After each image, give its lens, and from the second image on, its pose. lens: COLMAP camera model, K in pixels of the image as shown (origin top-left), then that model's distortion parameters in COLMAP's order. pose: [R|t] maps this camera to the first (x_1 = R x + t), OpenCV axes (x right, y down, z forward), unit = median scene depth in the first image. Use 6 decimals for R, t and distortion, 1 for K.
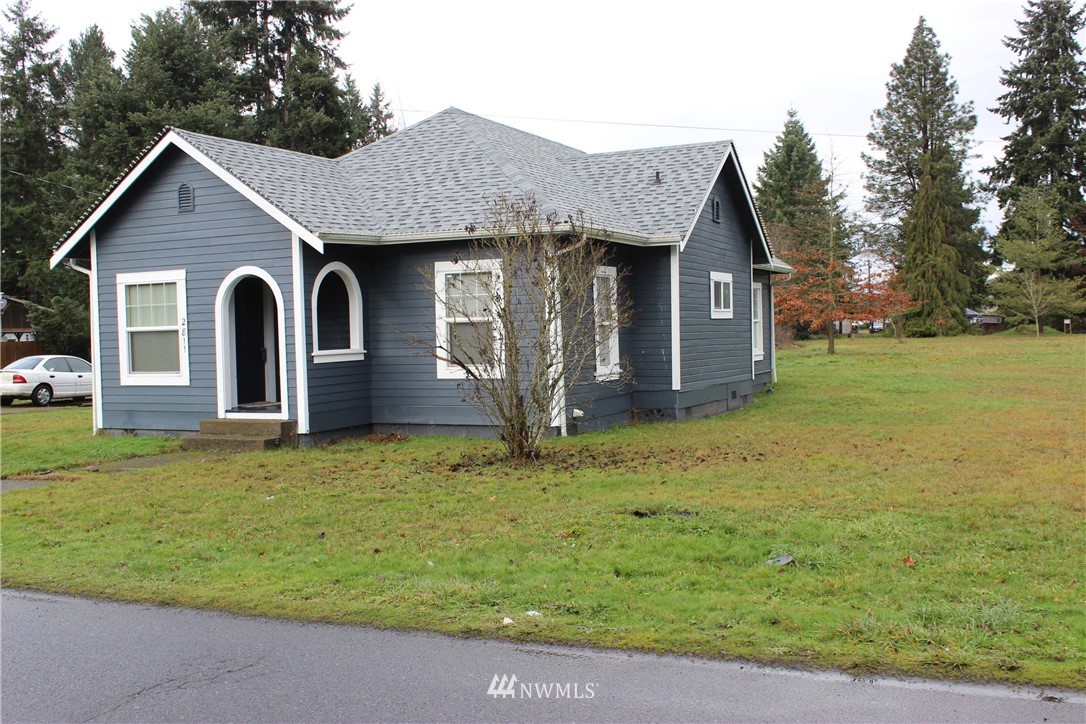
lens RADIAL K [[1138.8, 0, 543.0], [0, 1138.8, 362.0], [0, 0, 1]] dist [-0.233517, 0.366424]
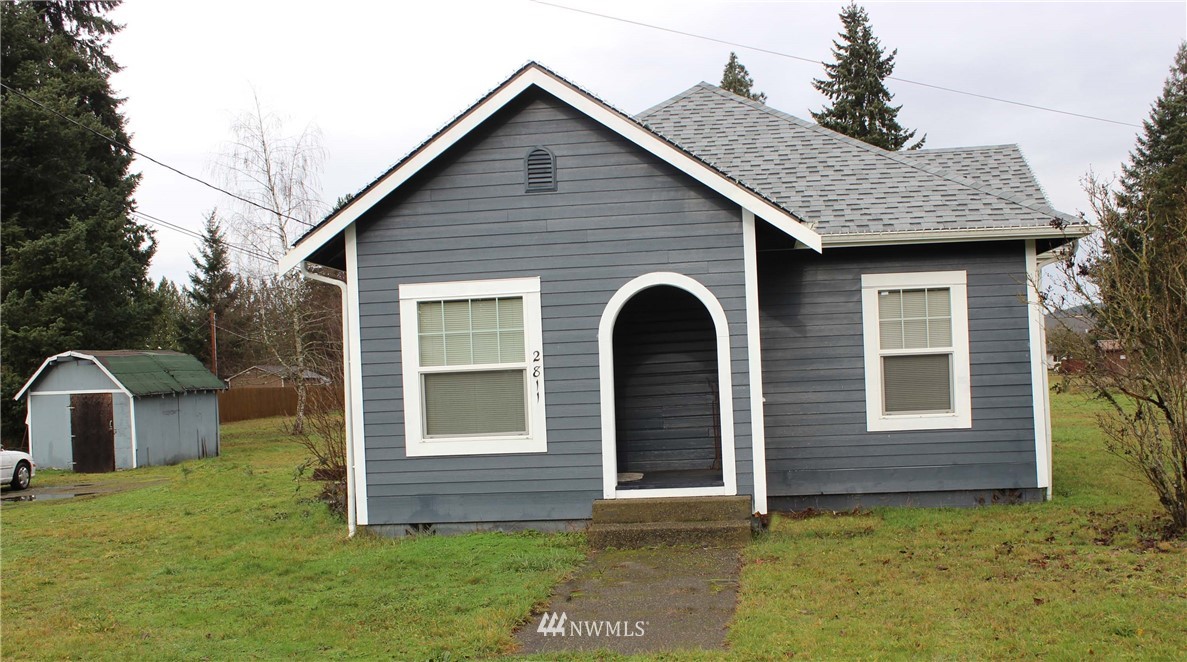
lens RADIAL K [[1247.0, 0, 592.2], [0, 1247.0, 334.3], [0, 0, 1]] dist [-0.065612, 0.023142]
pose [[0.950333, -0.002246, 0.311226, -0.495899], [0.027048, 0.996787, -0.075399, 0.007556], [-0.310056, 0.080073, 0.947340, 0.271799]]
